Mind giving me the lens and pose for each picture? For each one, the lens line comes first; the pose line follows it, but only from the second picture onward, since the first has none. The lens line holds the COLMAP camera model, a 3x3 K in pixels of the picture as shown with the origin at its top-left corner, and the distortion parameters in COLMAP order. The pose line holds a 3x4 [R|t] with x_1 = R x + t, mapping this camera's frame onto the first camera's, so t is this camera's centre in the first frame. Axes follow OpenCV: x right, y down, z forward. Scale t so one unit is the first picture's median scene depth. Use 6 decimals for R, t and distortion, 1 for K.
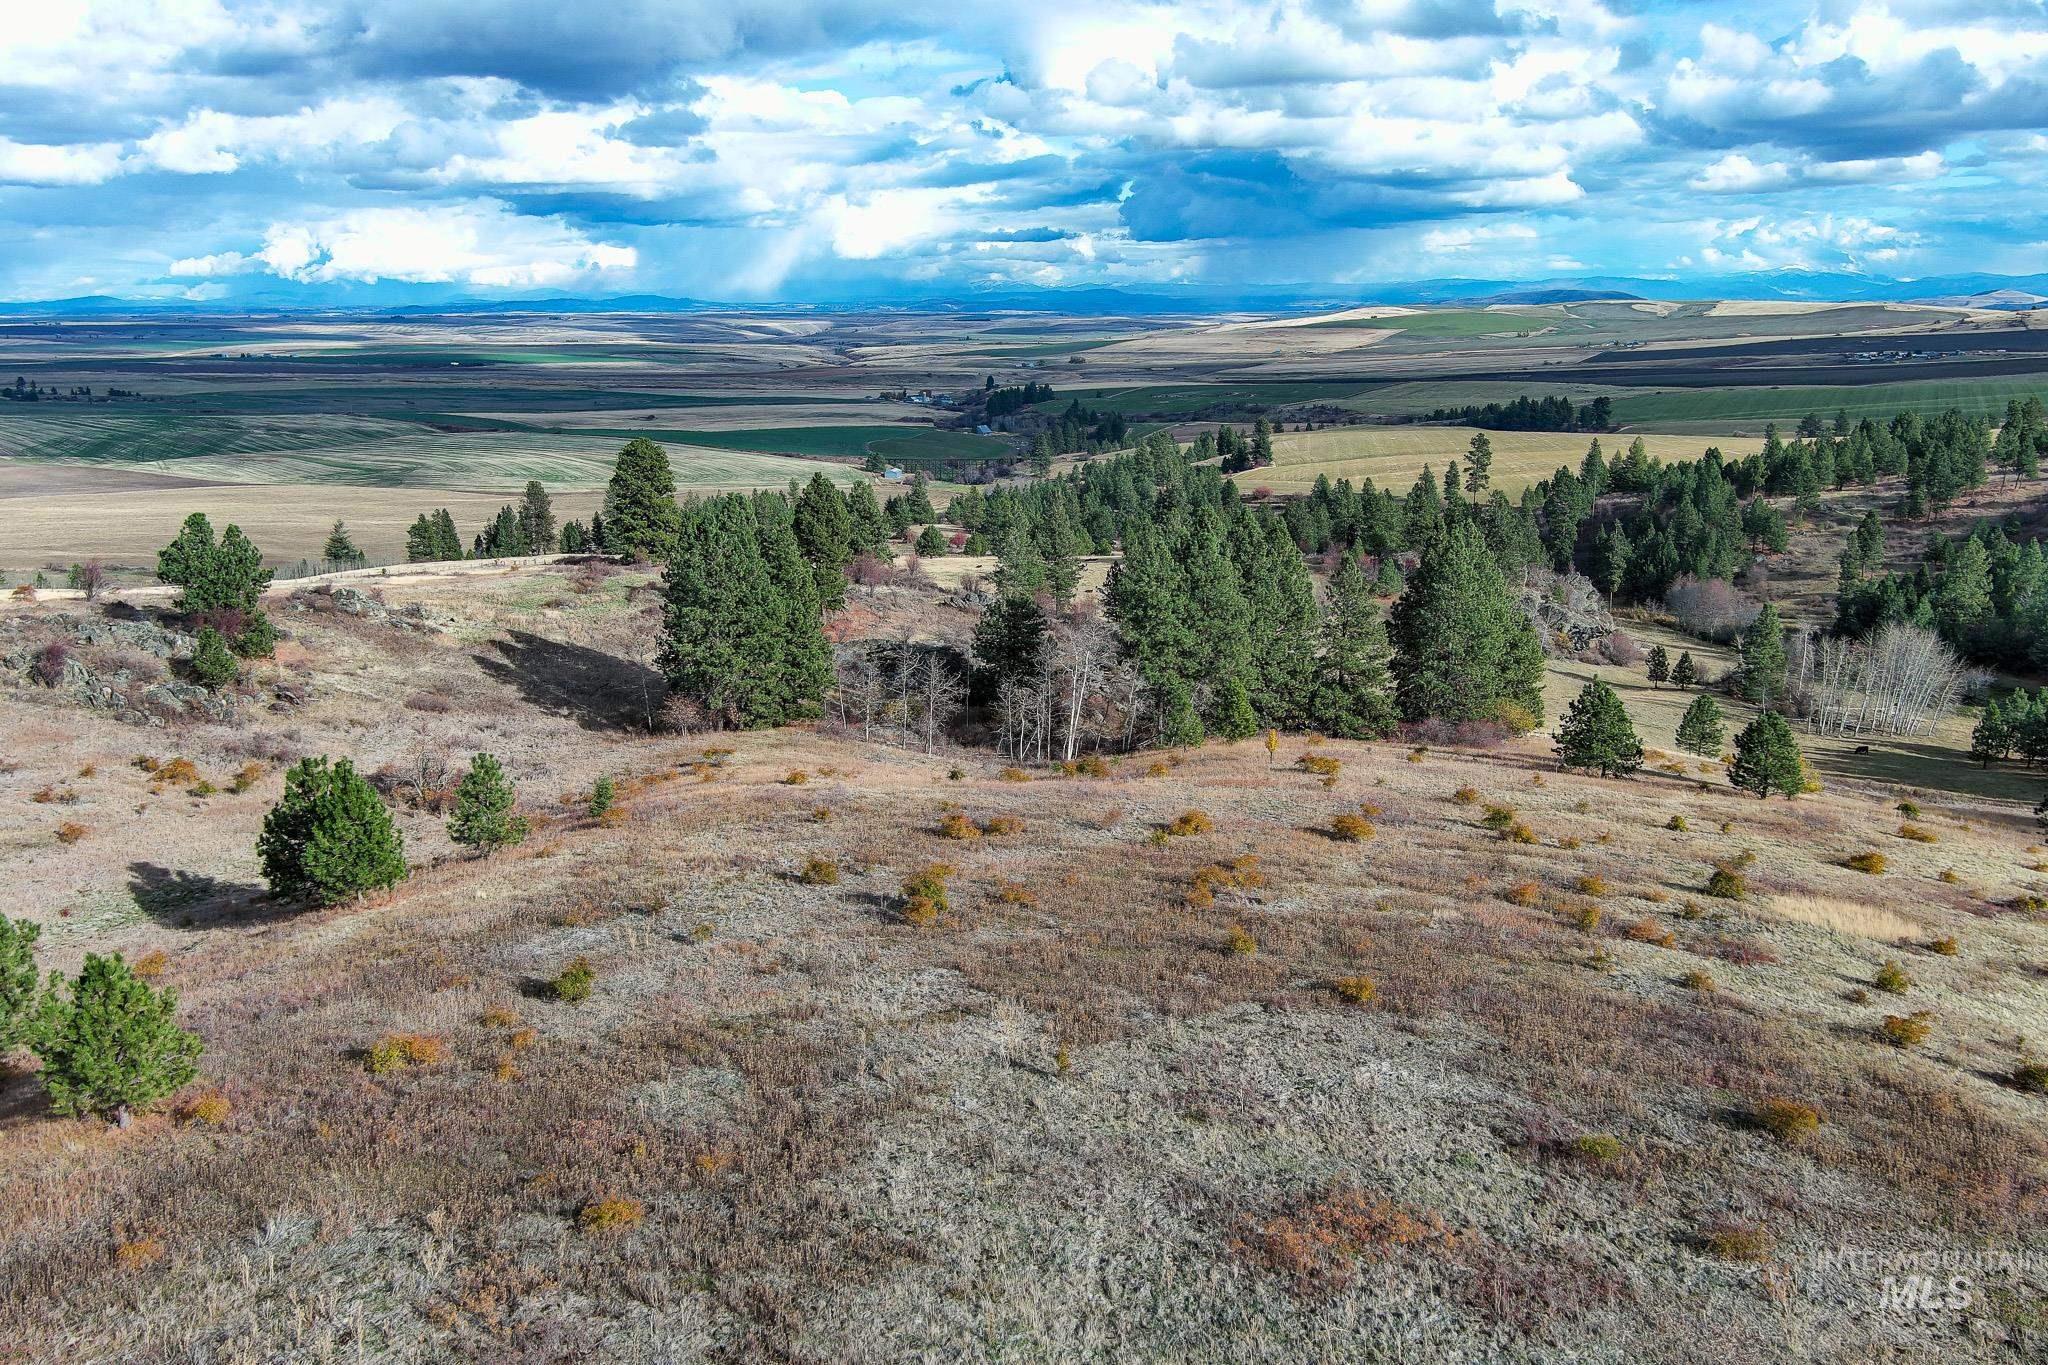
lens RADIAL K [[1590.2, 0, 1024.0], [0, 1590.2, 682.5], [0, 0, 1]] dist [0.013478, -0.006771]
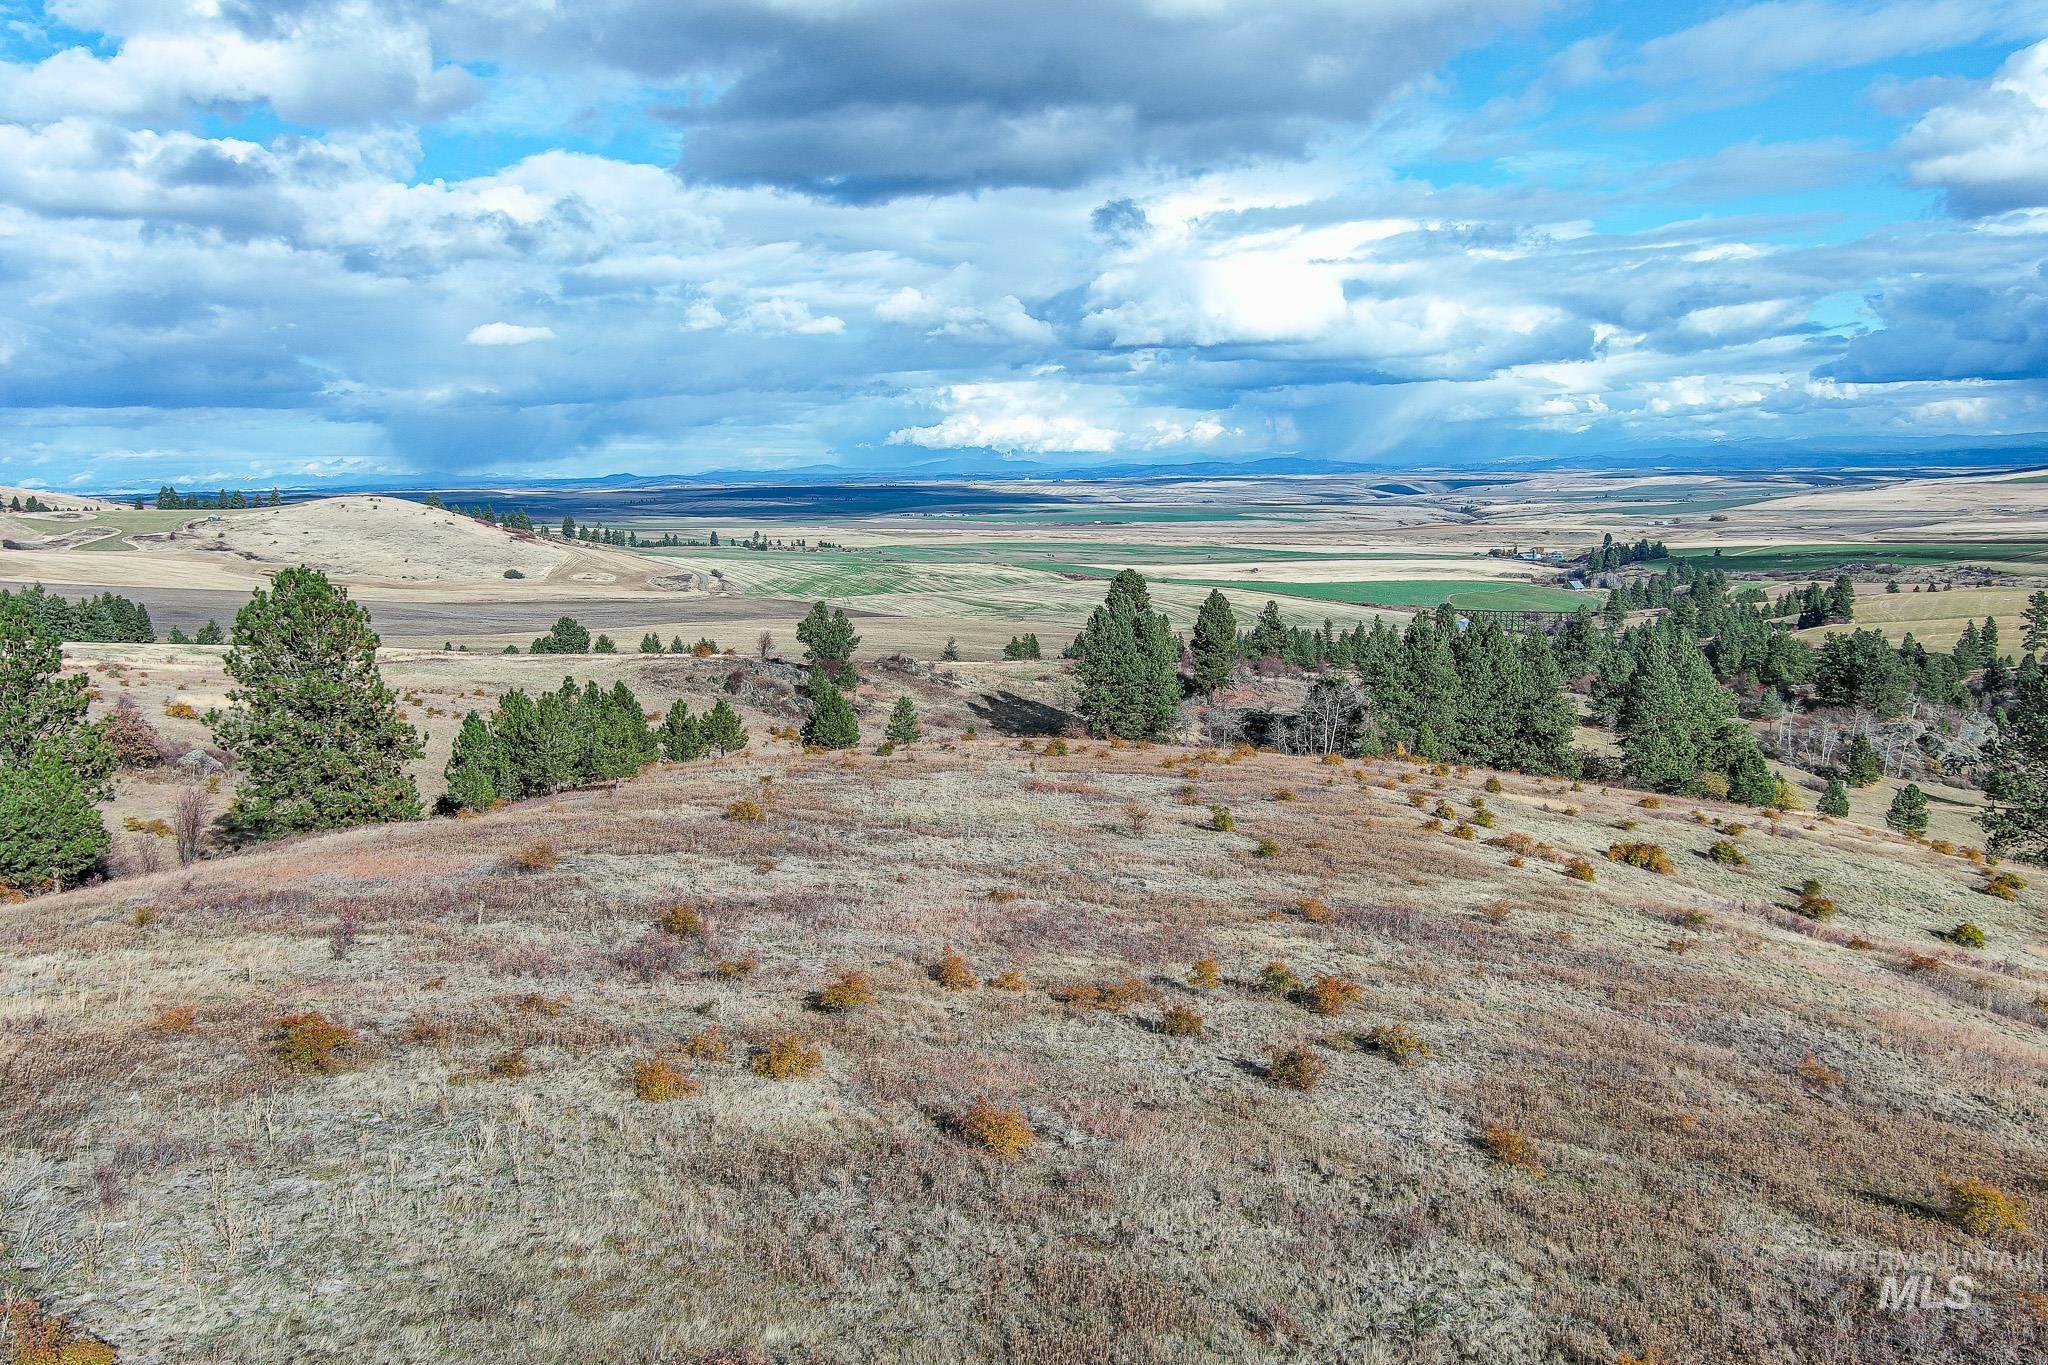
lens RADIAL K [[1590.2, 0, 1024.0], [0, 1590.2, 682.5], [0, 0, 1]] dist [0.013478, -0.006771]
pose [[0.925726, 0.041124, -0.375953, 0.167000], [-0.077316, 0.993655, -0.081687, 0.053364], [0.370208, 0.104686, 0.923031, -0.242541]]
